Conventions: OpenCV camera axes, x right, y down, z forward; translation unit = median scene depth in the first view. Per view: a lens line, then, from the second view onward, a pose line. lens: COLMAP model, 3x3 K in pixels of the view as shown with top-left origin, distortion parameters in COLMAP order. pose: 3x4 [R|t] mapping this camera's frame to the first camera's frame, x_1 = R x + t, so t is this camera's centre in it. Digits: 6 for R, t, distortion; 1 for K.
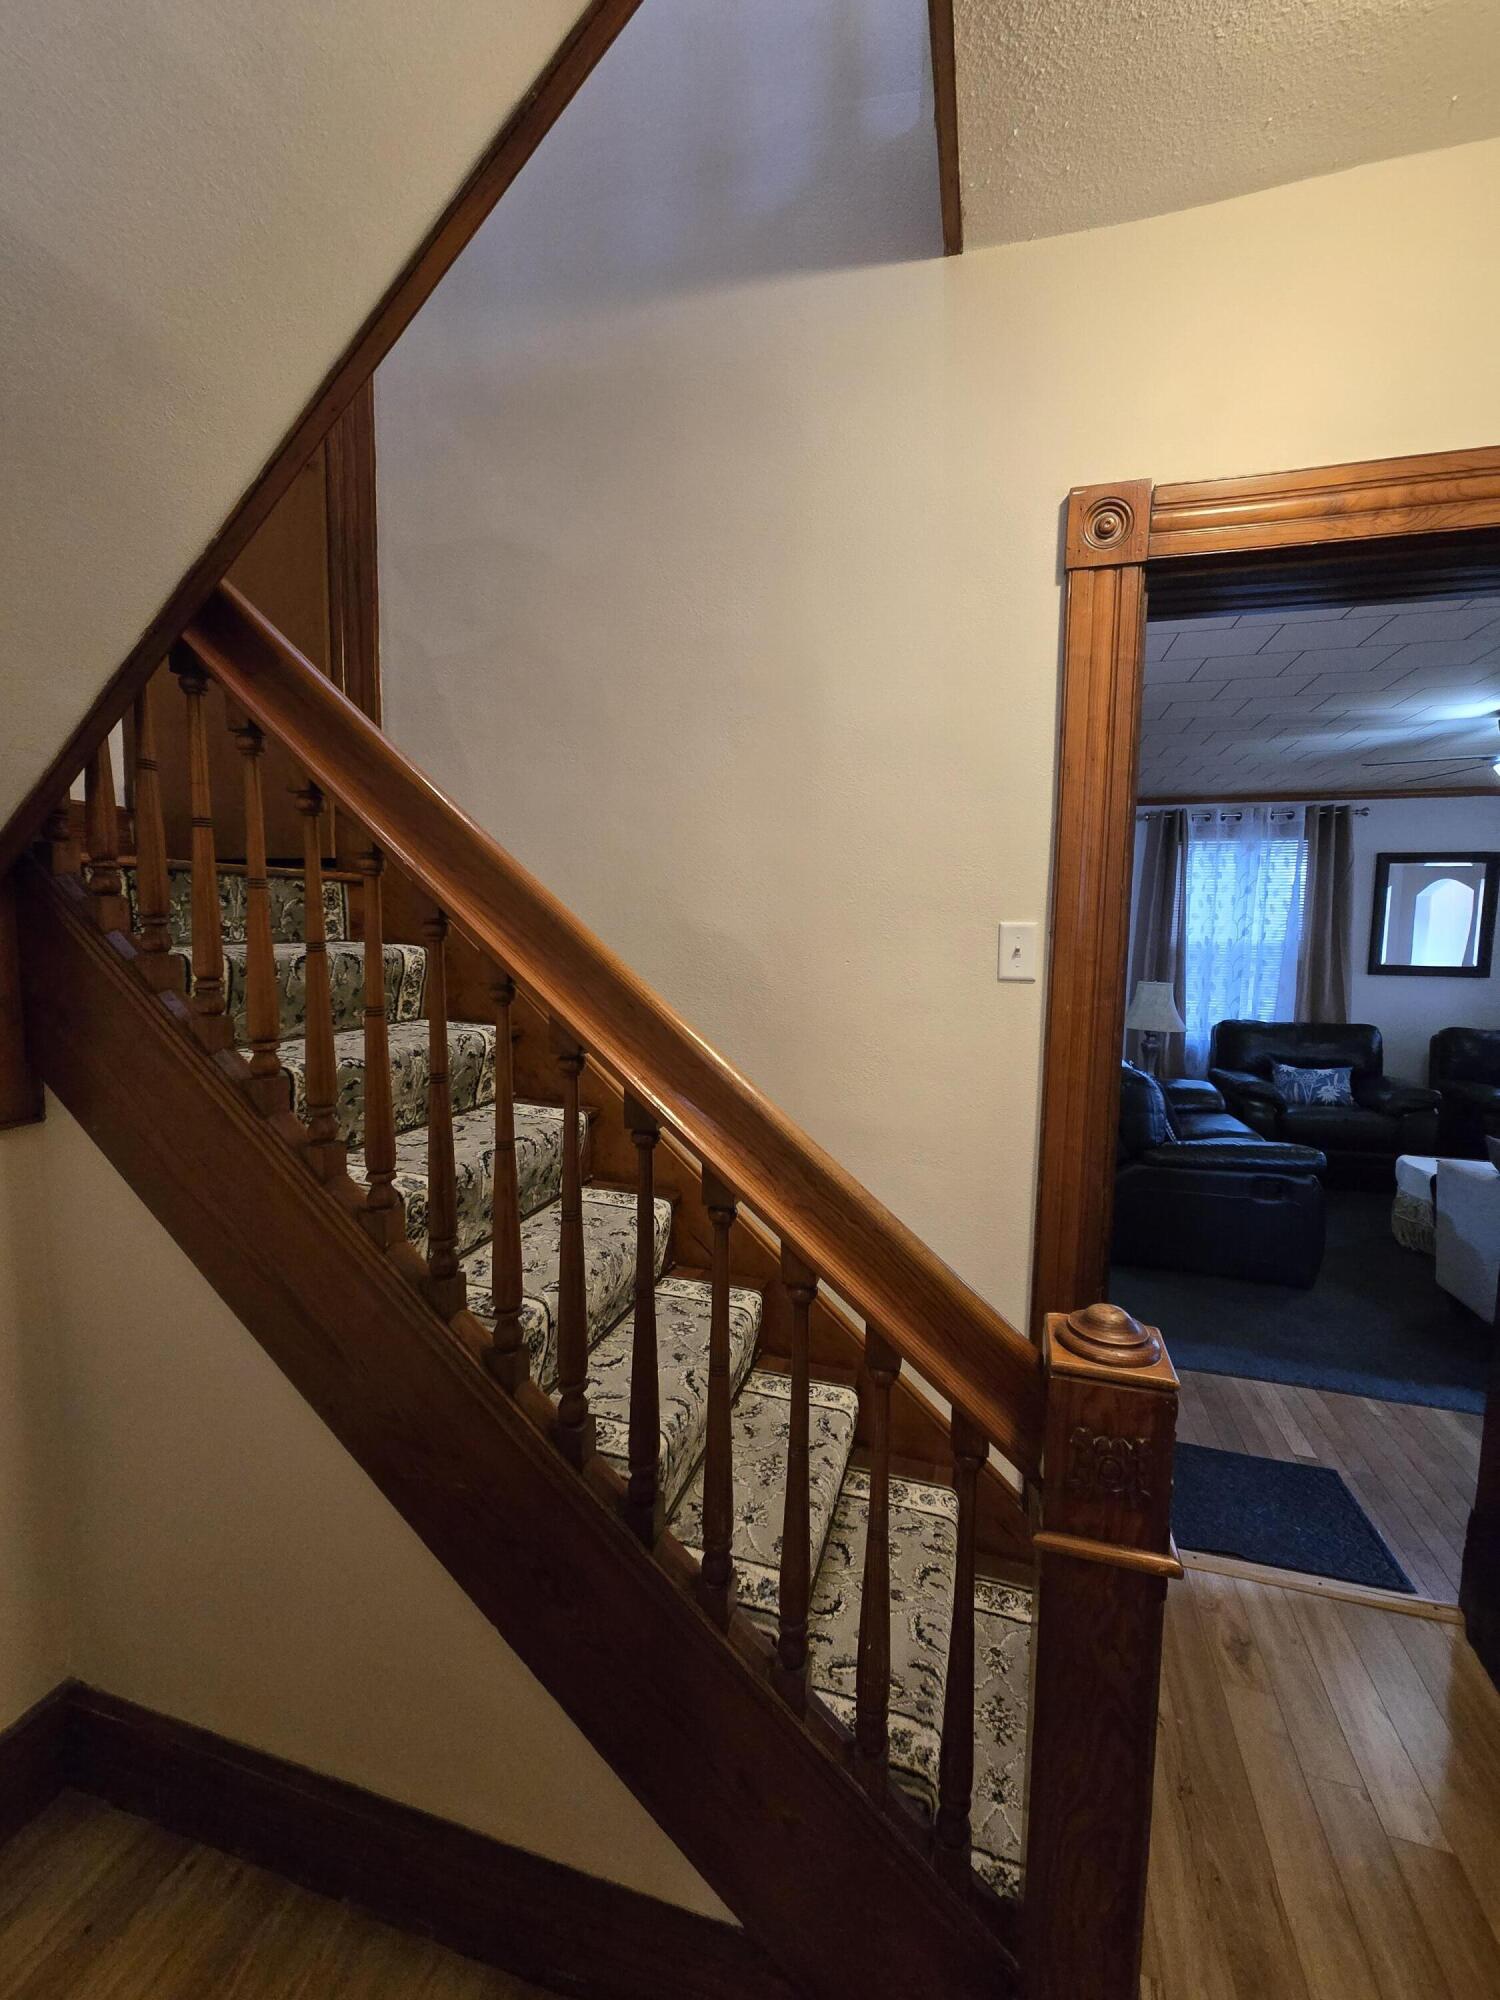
lens RADIAL K [[817.2, 0, 744.6], [0, 817.2, 997.0], [0, 0, 1]] dist [0.000154, 0.000231]
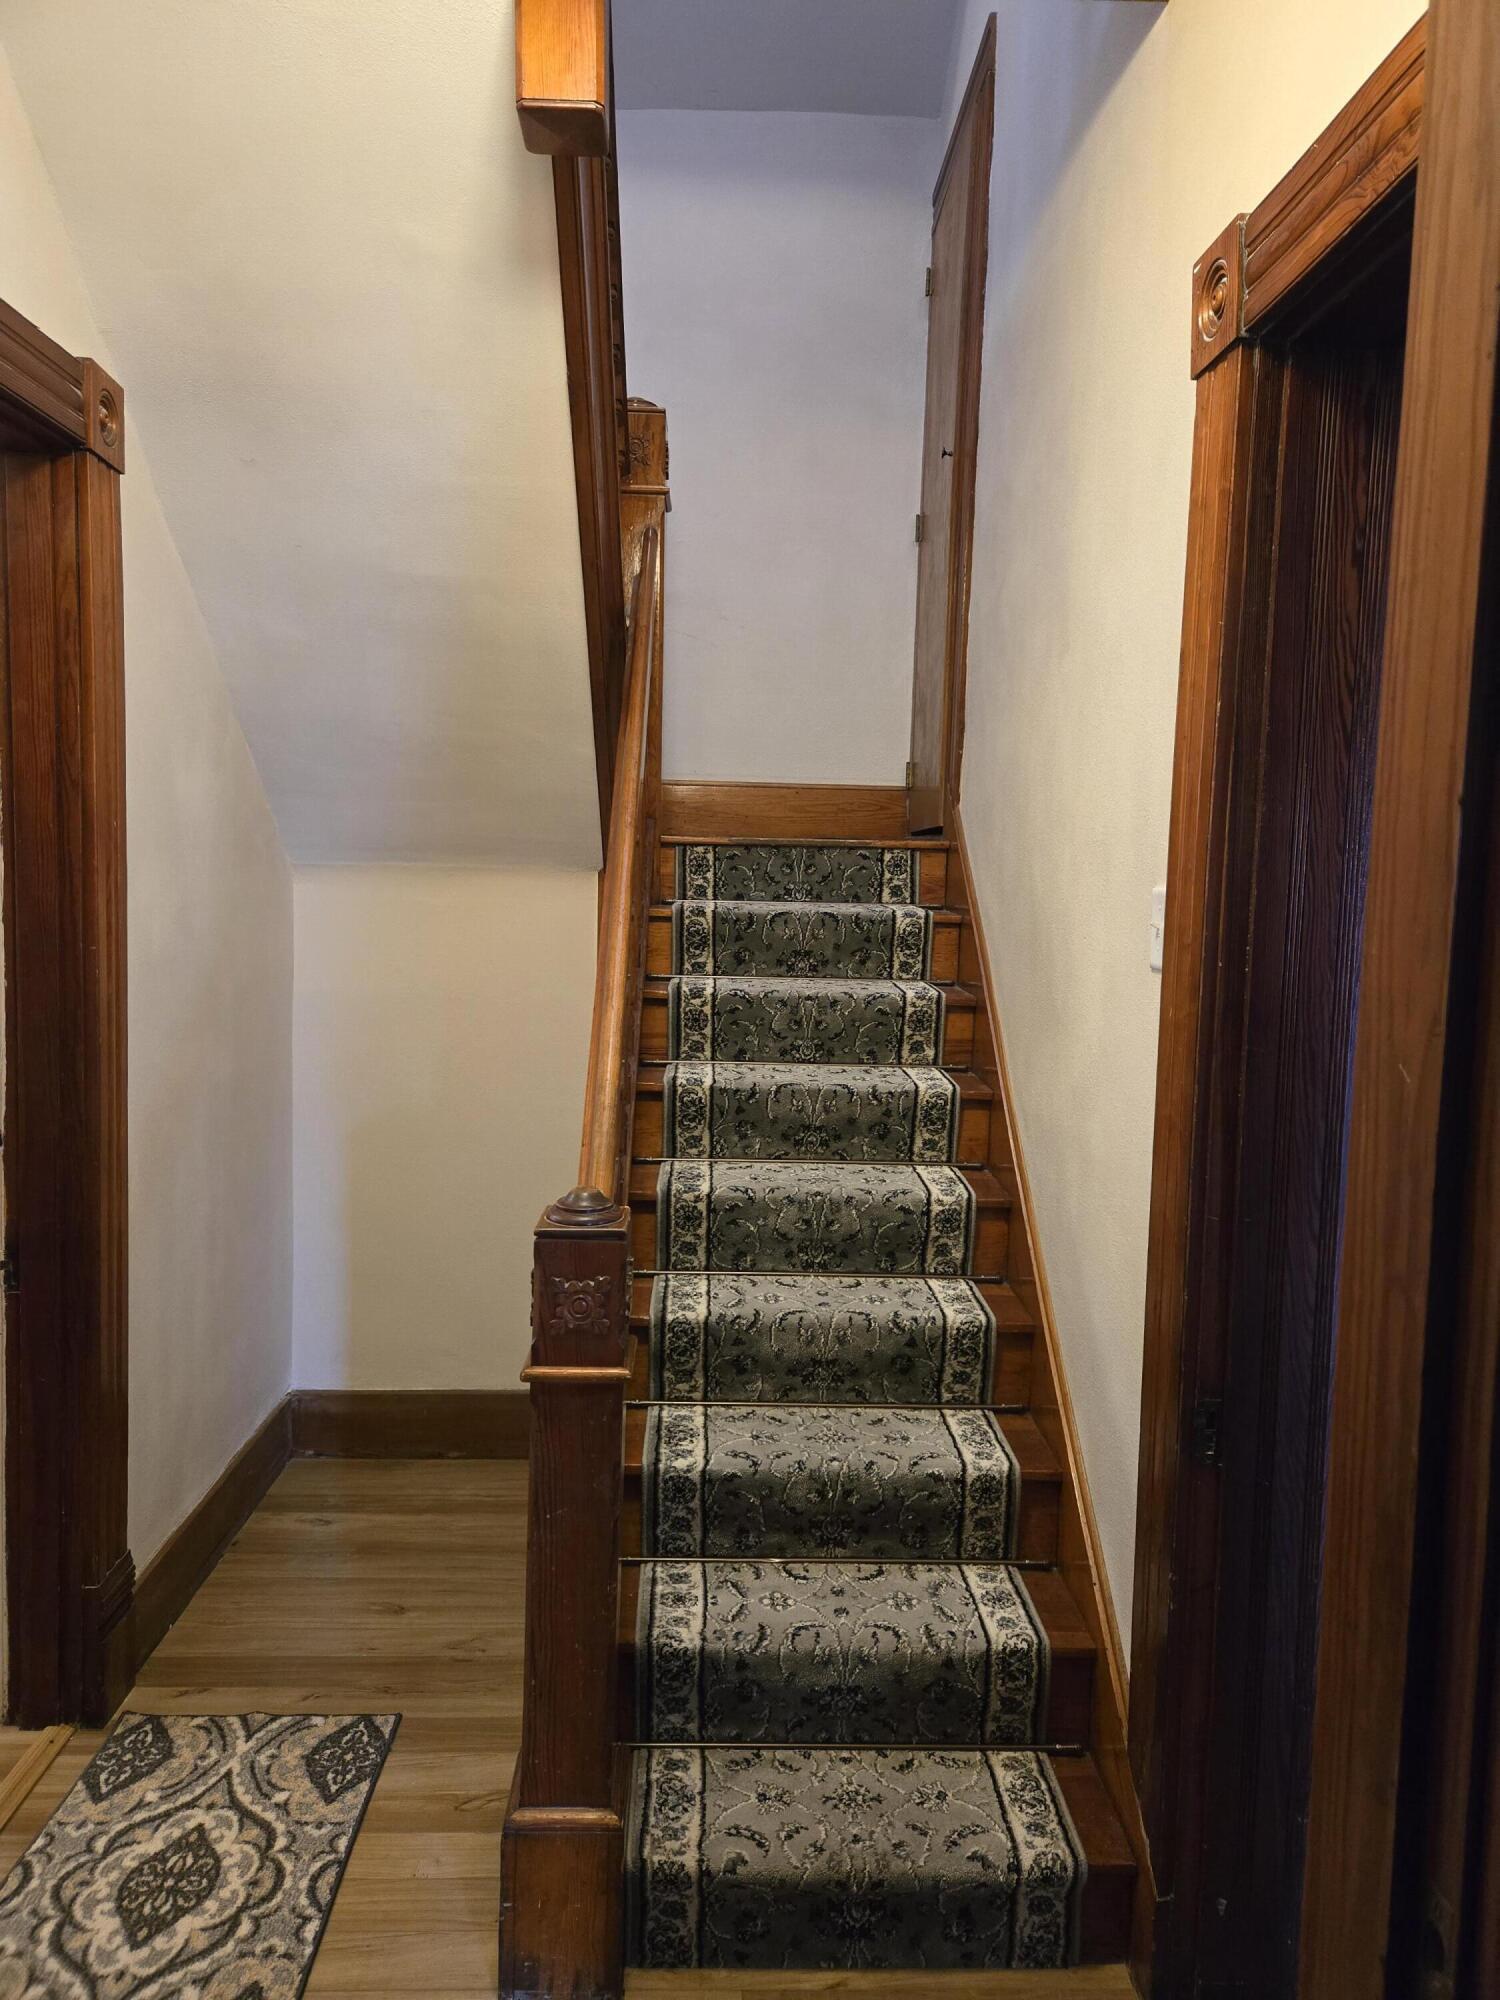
lens RADIAL K [[1321.6, 0, 750.0], [0, 1321.6, 1000.0], [0, 0, 1]] dist [0.089833, -0.072633]
pose [[0.321580, 0.081843, -0.943339, 1.239650], [-0.104460, 0.993243, 0.050562, -0.012742], [0.941103, 0.082281, 0.327956, 0.287373]]
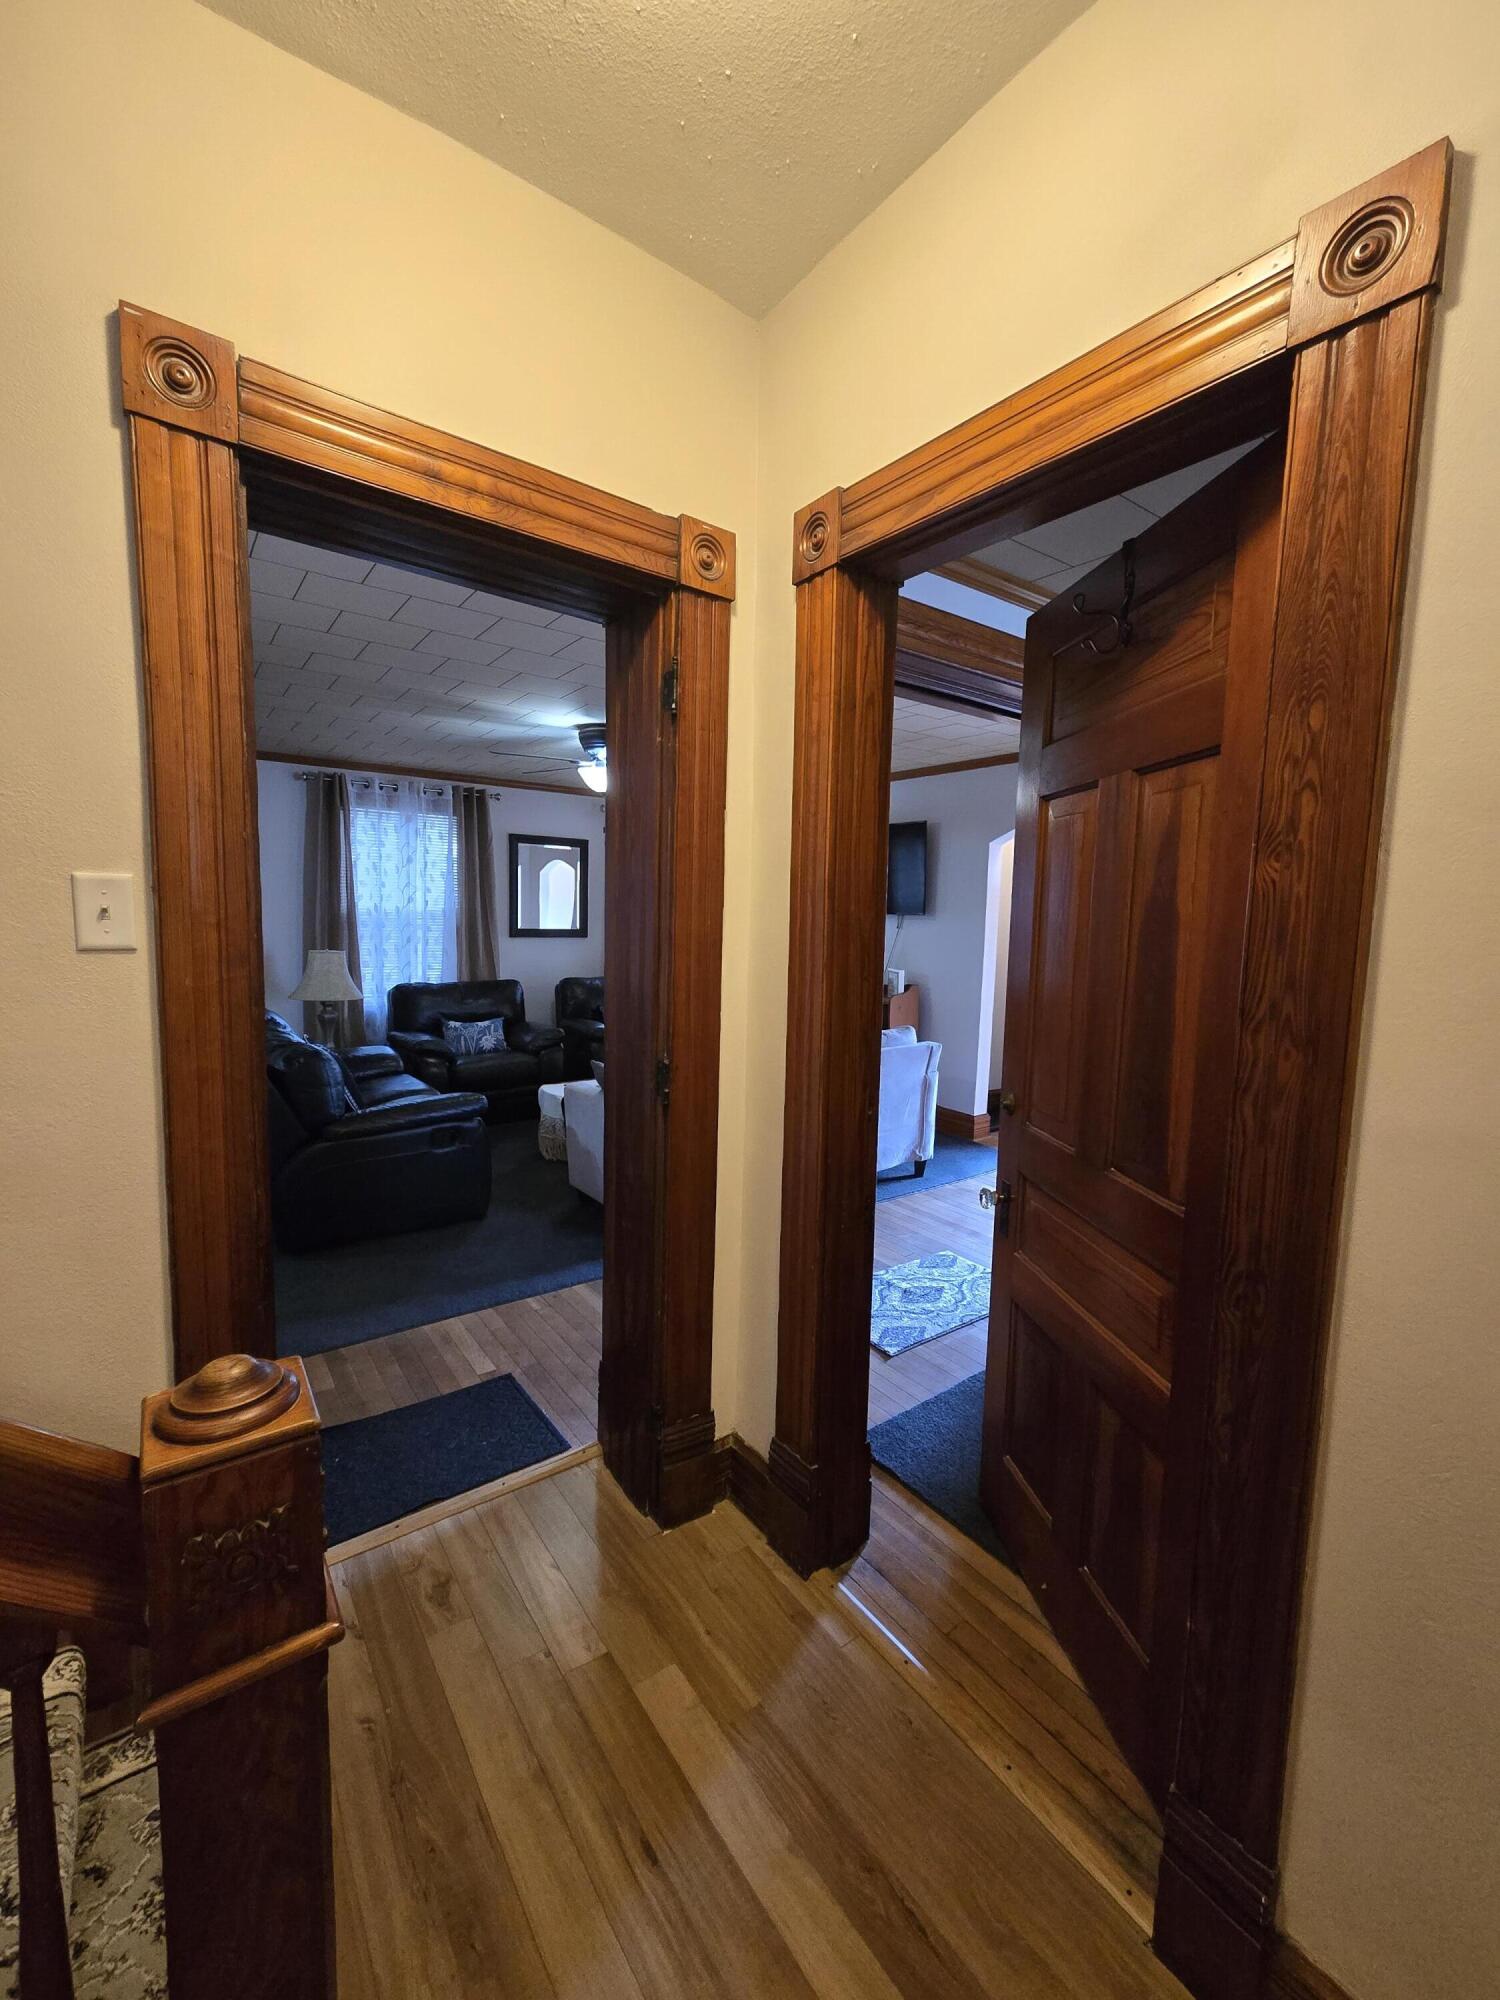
lens RADIAL K [[817.2, 0, 744.6], [0, 817.2, 997.0], [0, 0, 1]] dist [0.000154, 0.000231]
pose [[0.600973, -0.082999, 0.794949, 0.079252], [0.053869, 0.996538, 0.063322, 0.006195], [-0.797452, 0.004768, 0.603363, 0.071324]]
